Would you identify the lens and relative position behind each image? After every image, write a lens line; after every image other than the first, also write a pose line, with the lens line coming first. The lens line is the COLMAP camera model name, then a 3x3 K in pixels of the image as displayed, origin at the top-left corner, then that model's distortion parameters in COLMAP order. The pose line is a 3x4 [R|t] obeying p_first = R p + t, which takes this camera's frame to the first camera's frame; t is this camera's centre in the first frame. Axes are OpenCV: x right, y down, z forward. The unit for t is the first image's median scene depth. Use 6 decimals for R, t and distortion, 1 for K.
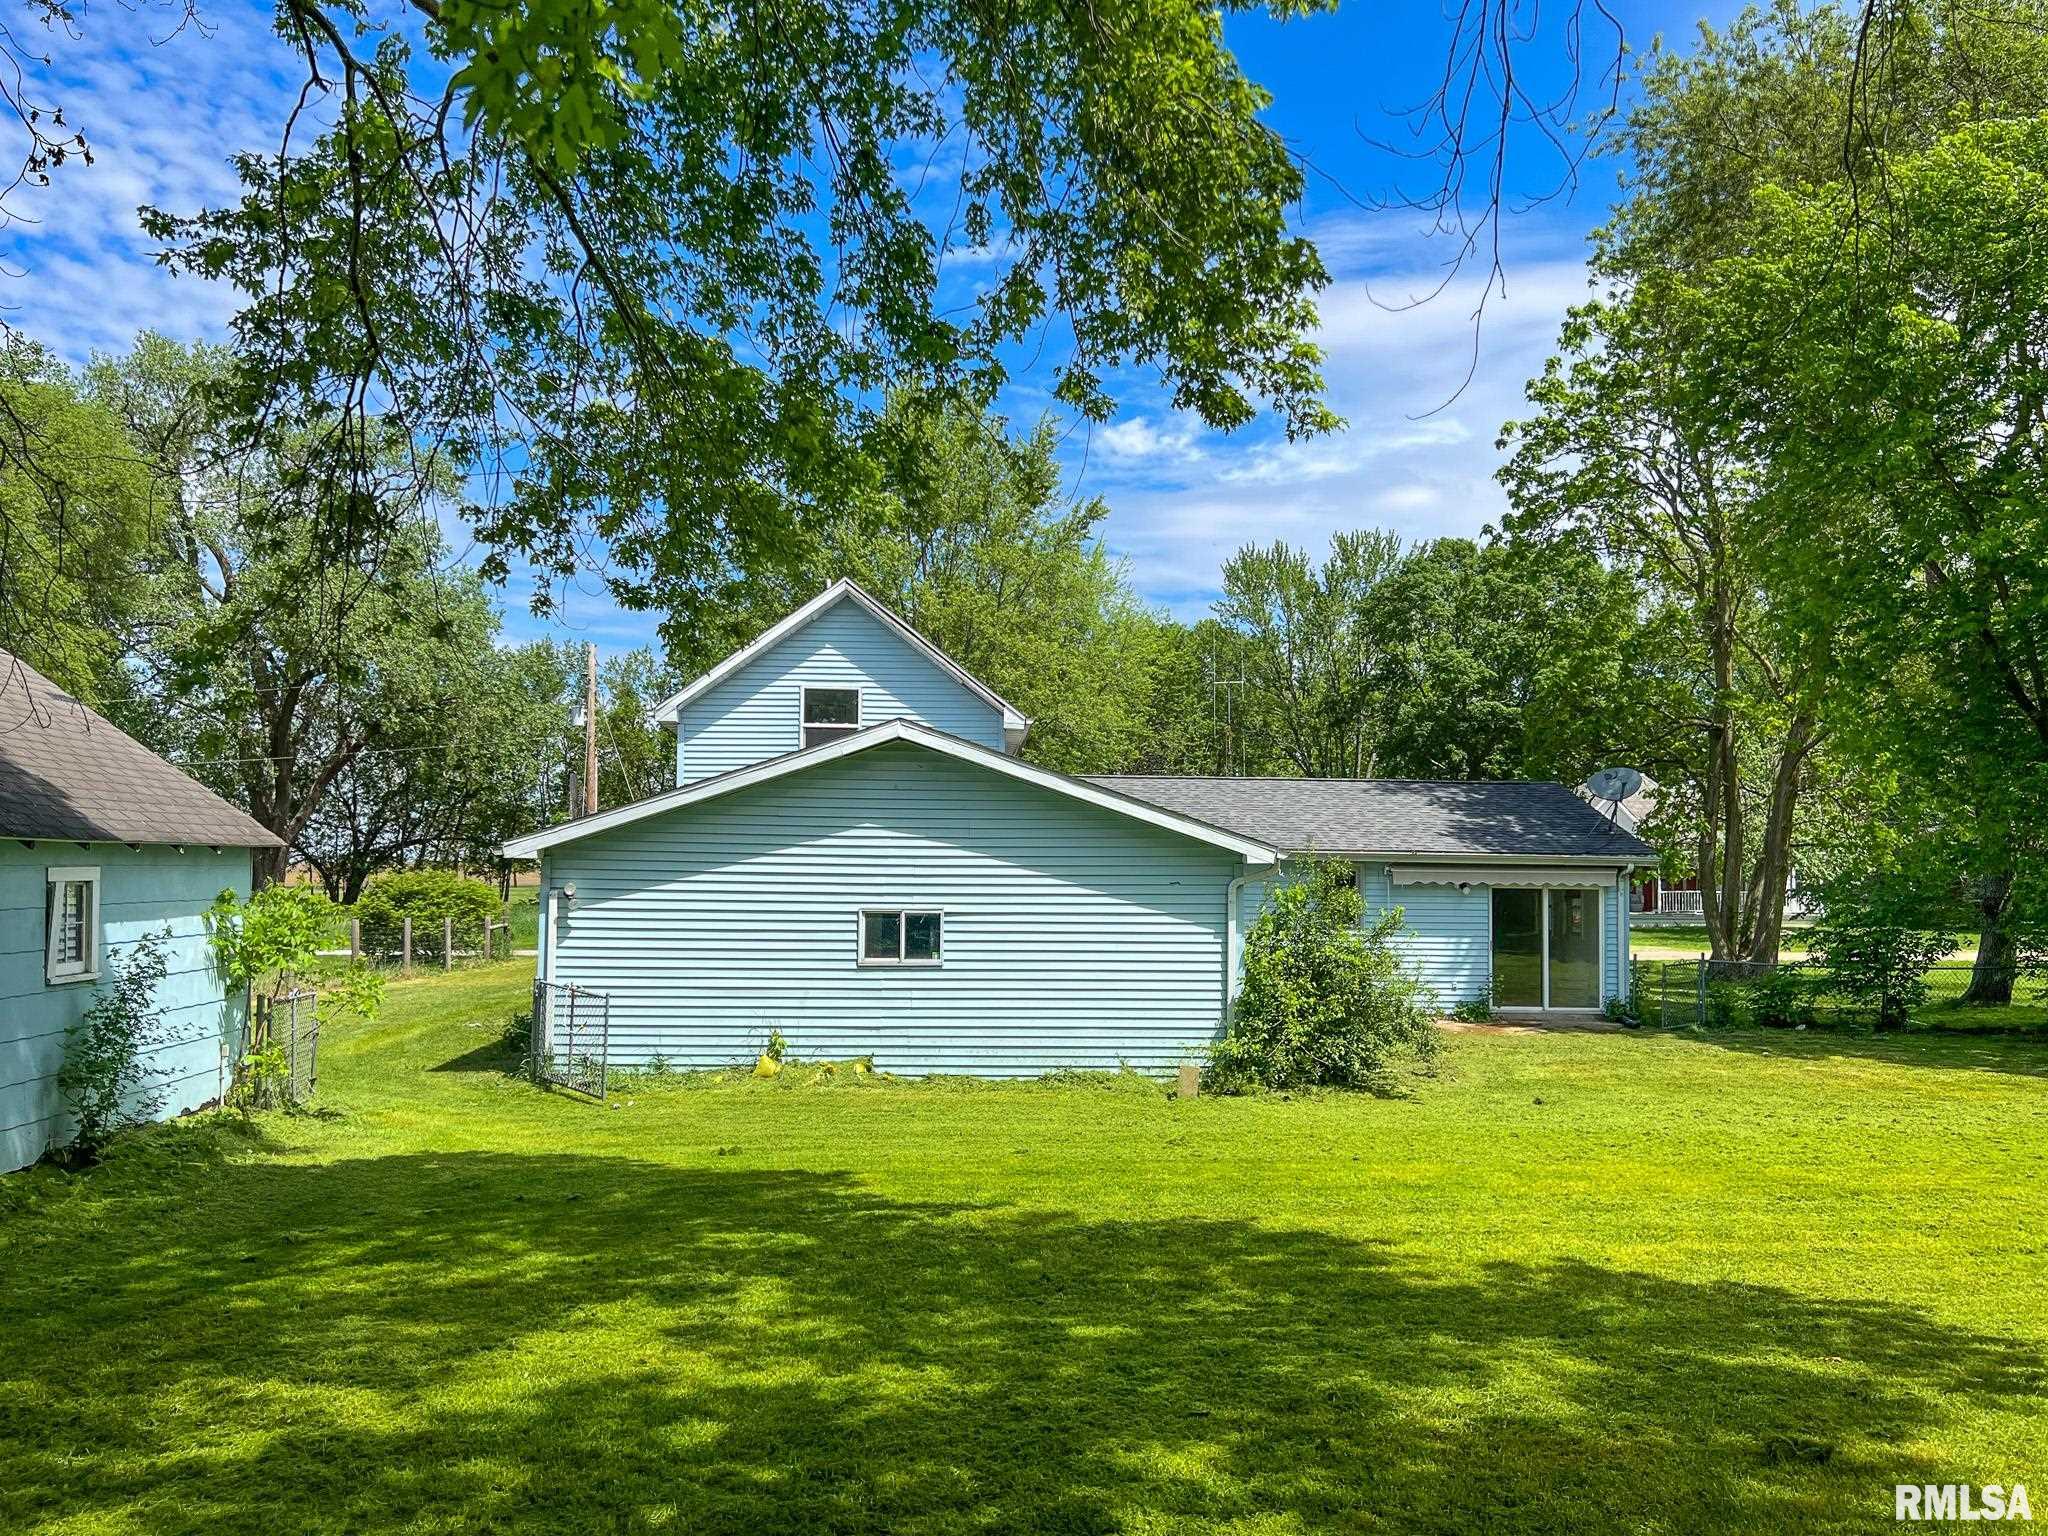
lens RADIAL K [[1558.1, 0, 1021.2], [0, 1558.1, 775.4], [0, 0, 1]] dist [0.050364, -0.058570]
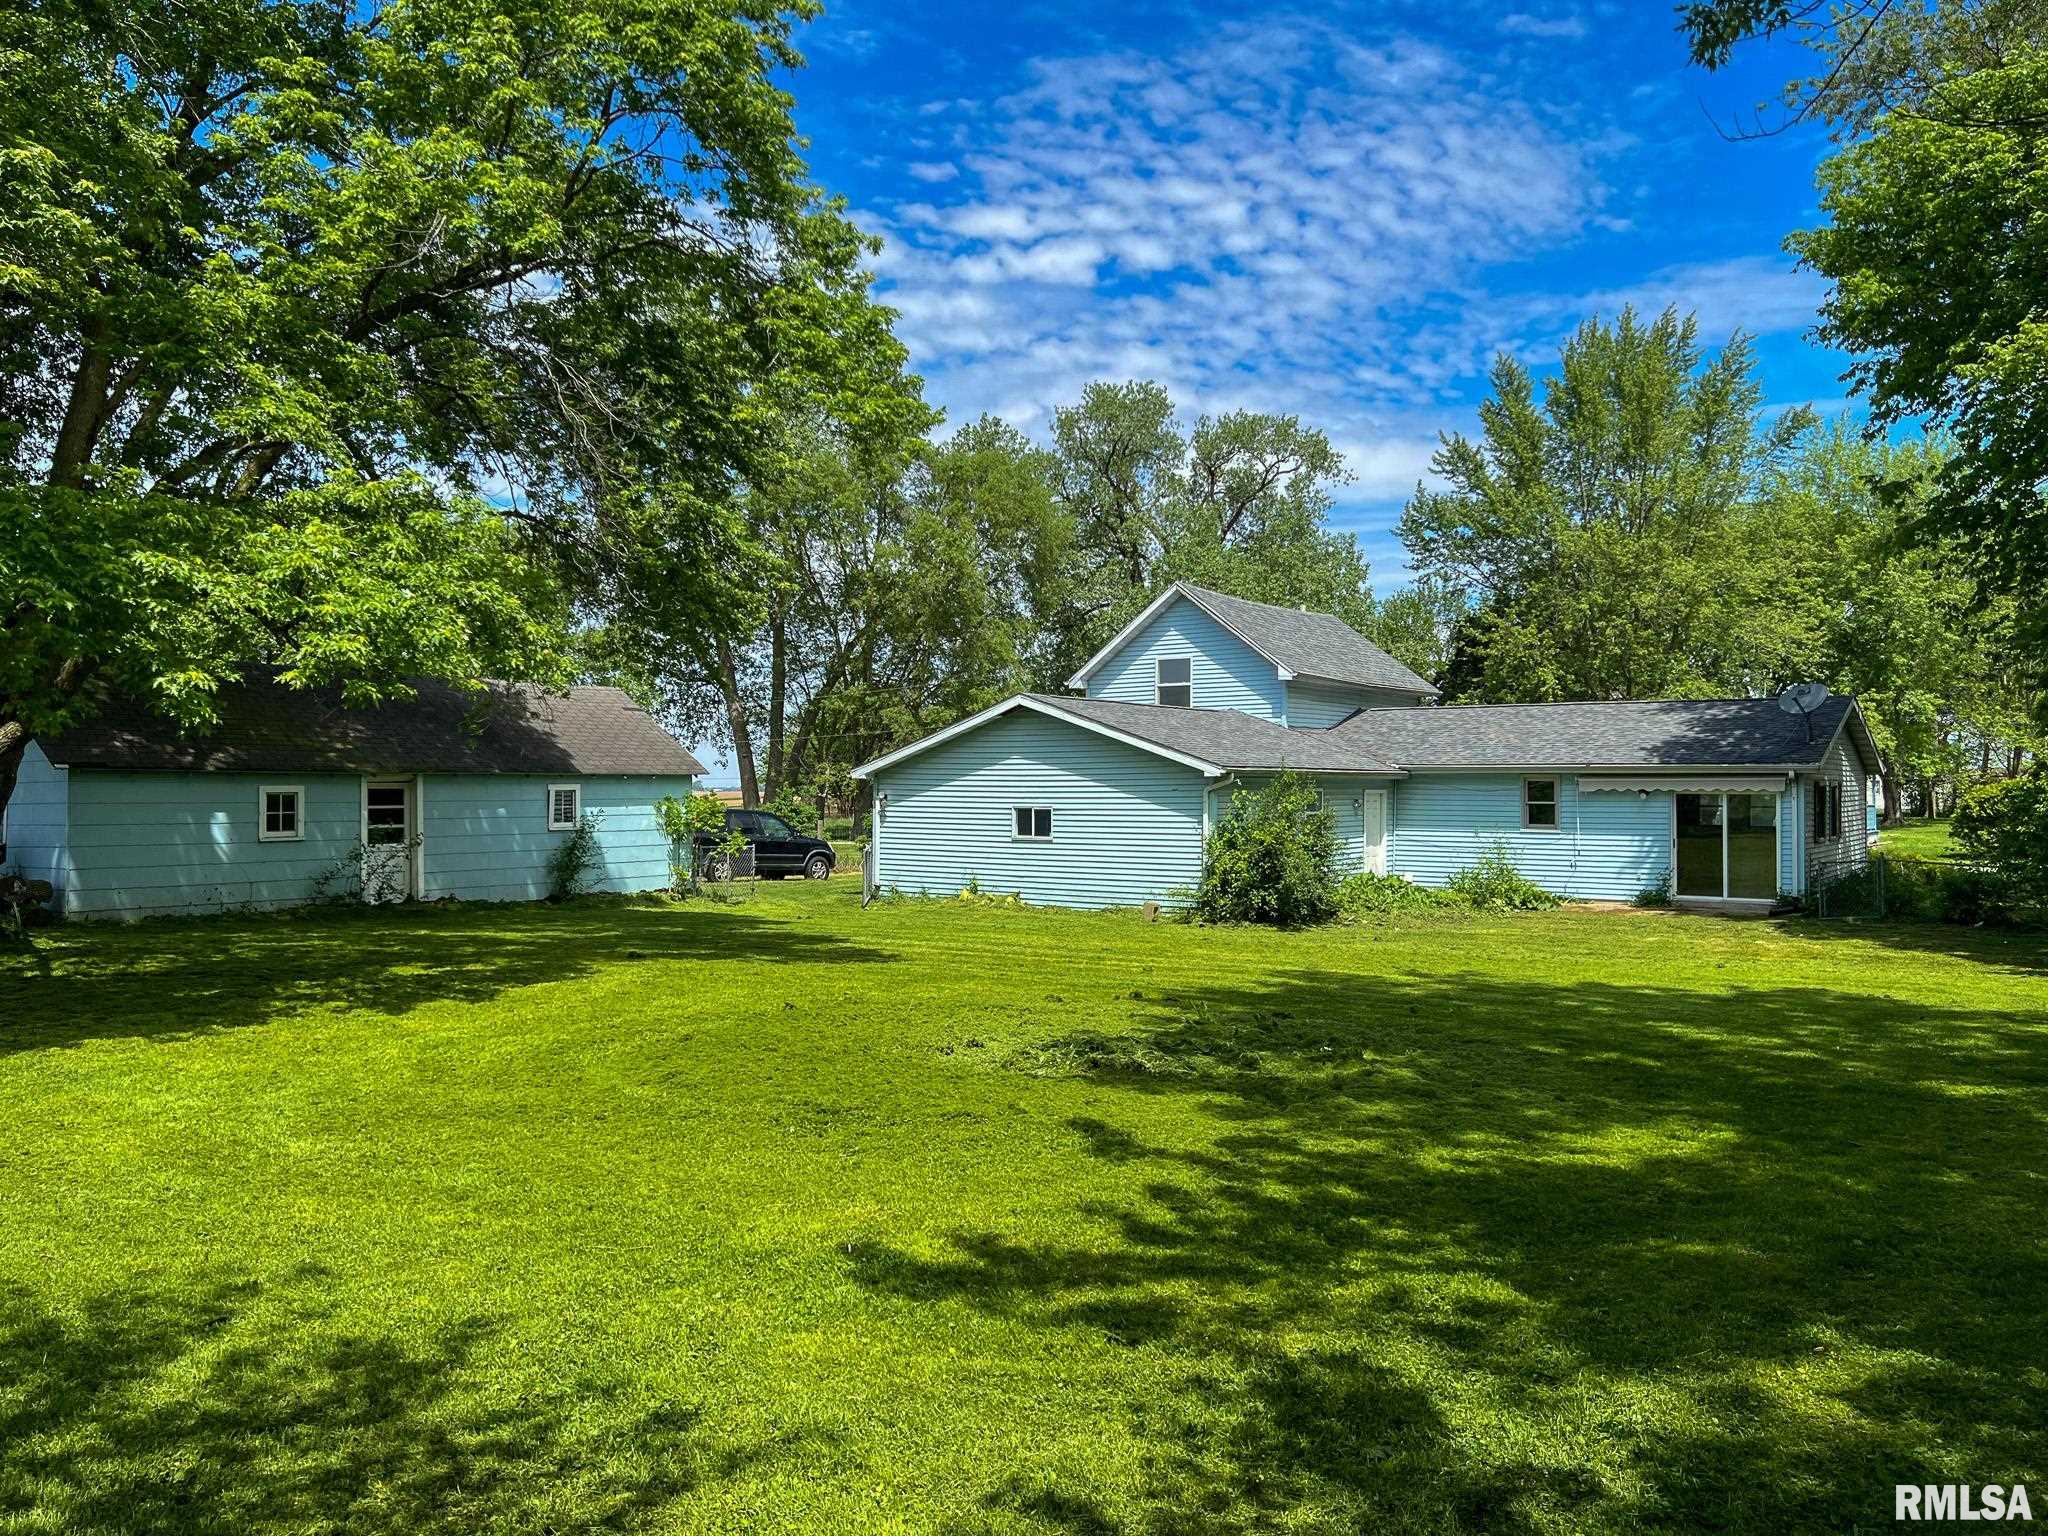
lens RADIAL K [[1558.1, 0, 1026.3], [0, 1558.1, 767.2], [0, 0, 1]] dist [0.050364, -0.058570]
pose [[0.765108, -0.017099, -0.643674, 0.984123], [0.046611, 0.998496, 0.028879, -0.004943], [0.642212, -0.052098, 0.764754, -0.277244]]
